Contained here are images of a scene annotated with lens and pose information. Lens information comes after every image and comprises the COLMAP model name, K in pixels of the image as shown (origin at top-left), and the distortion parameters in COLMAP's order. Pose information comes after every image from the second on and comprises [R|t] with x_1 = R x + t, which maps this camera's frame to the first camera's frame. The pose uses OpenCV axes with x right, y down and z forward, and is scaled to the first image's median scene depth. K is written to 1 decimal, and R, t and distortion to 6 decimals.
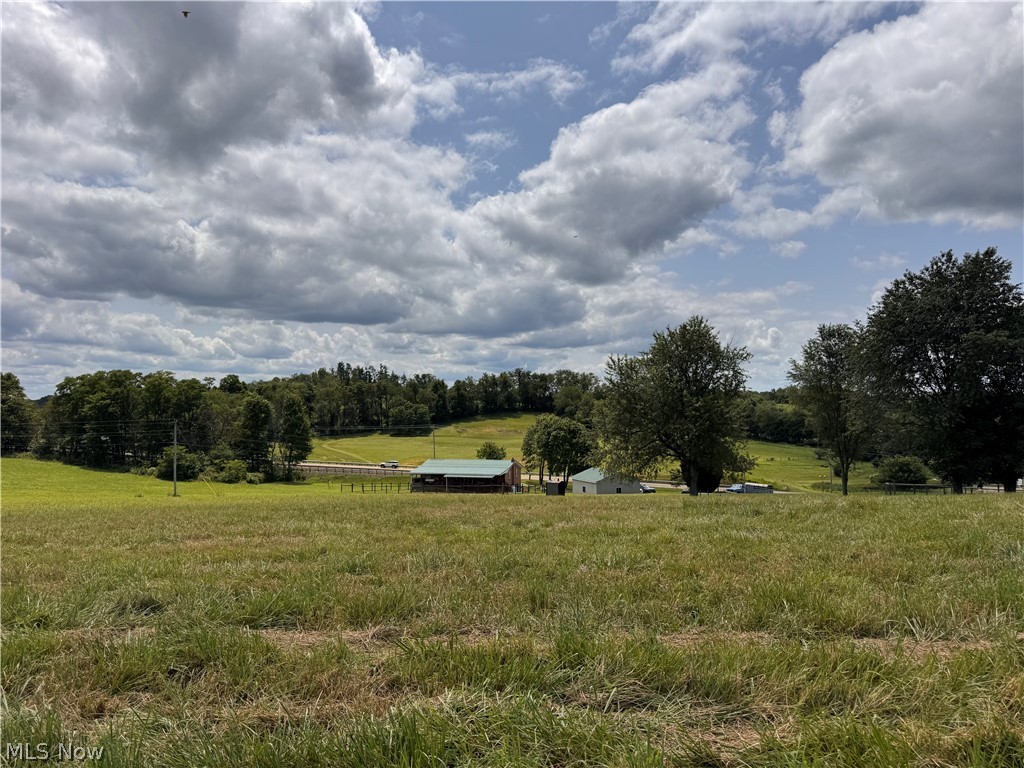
lens RADIAL K [[716.7, 0, 512.0], [0, 716.7, 384.0], [0, 0, 1]] dist [0.029029, 0.000022]
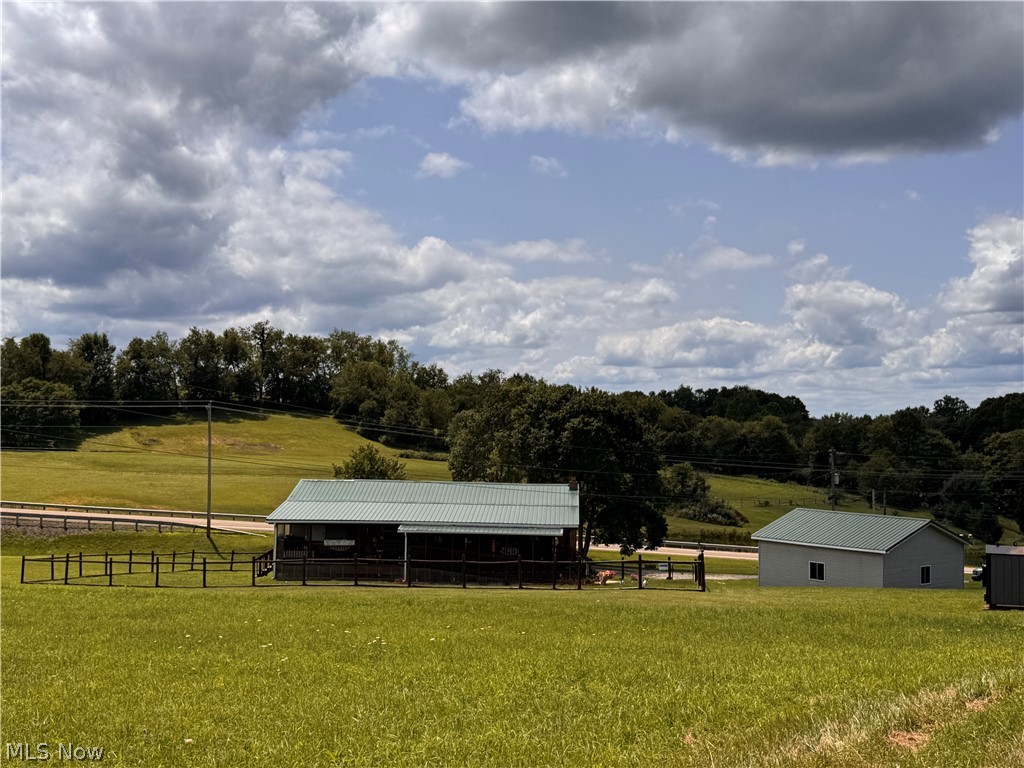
lens RADIAL K [[1187.5, 0, 512.0], [0, 1187.5, 384.0], [0, 0, 1]] dist [0.009182, 0.013020]
pose [[0.956503, 0.040292, 0.288928, -0.064303], [-0.039564, 0.999182, -0.008361, 0.022264], [-0.289028, -0.003434, 0.957314, 0.162554]]
